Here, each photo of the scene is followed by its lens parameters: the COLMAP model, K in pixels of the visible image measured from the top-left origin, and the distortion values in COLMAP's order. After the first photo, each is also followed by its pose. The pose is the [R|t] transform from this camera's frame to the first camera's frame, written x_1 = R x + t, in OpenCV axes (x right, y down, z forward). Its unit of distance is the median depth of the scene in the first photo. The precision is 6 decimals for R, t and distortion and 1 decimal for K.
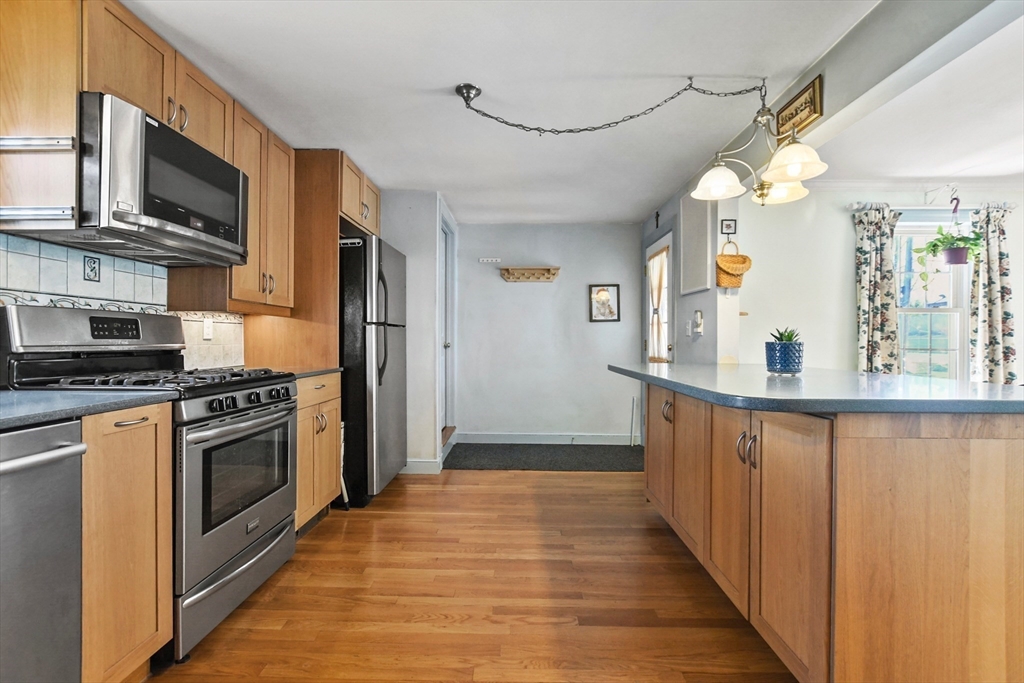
lens RADIAL K [[447.0, 0, 511.5], [0, 447.0, 339.4], [0, 0, 1]] dist [-0.003450, 0.000140]
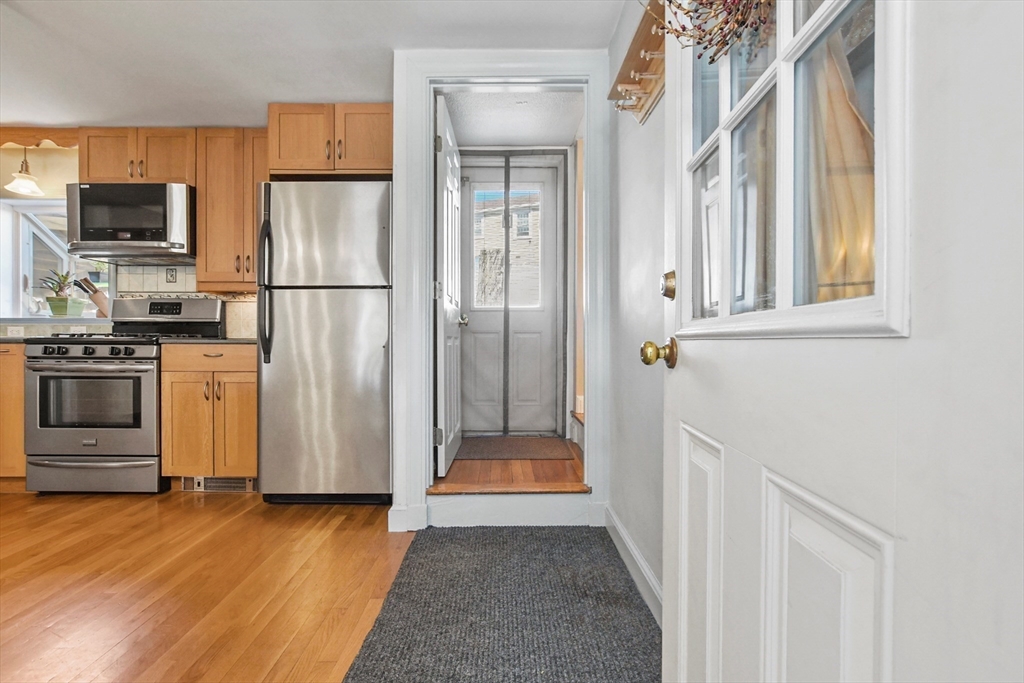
lens RADIAL K [[447.0, 0, 511.9], [0, 447.0, 343.4], [0, 0, 1]] dist [-0.003450, 0.000140]
pose [[0.022636, 0.006673, -0.999721, 0.828752], [0.001081, 0.999977, 0.006699, 0.096765], [0.999743, -0.001233, 0.022629, 2.238282]]
